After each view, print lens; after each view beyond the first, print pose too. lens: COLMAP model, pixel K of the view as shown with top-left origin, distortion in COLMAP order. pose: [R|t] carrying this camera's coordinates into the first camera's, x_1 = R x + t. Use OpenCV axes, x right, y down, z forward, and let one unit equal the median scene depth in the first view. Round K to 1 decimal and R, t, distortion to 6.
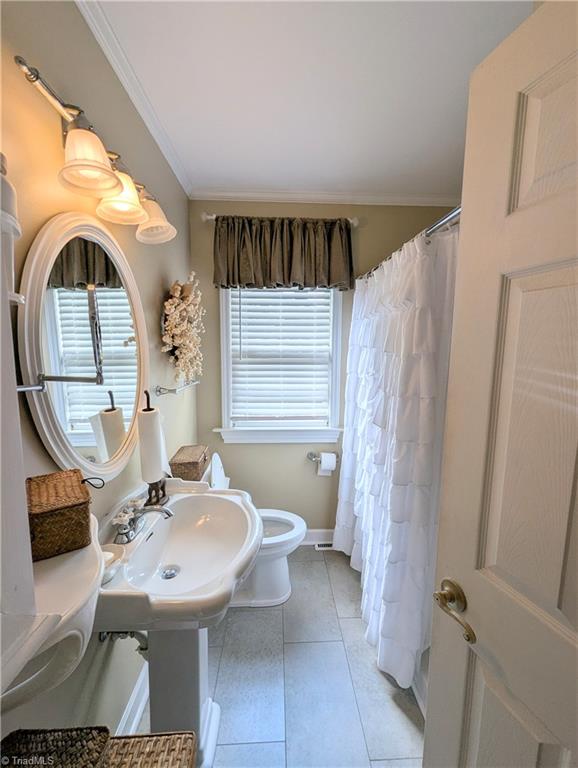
lens RADIAL K [[319.4, 0, 288.8], [0, 319.4, 387.0], [0, 0, 1]] dist [0.000873, -0.000876]
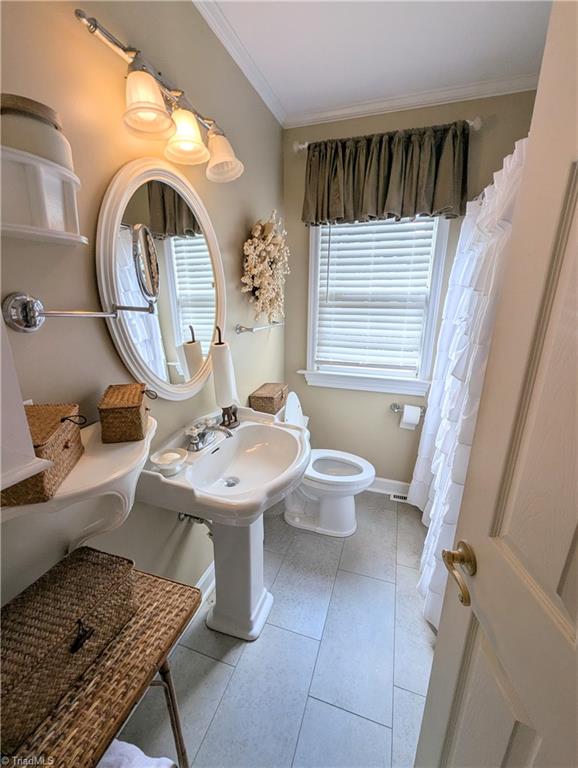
lens RADIAL K [[319.4, 0, 288.8], [0, 319.4, 387.0], [0, 0, 1]] dist [0.000873, -0.000876]
pose [[0.933200, 0.099175, -0.345401, 0.126043], [-0.043722, 0.985358, 0.164797, 0.016849], [0.356687, -0.138687, 0.923872, 0.017669]]
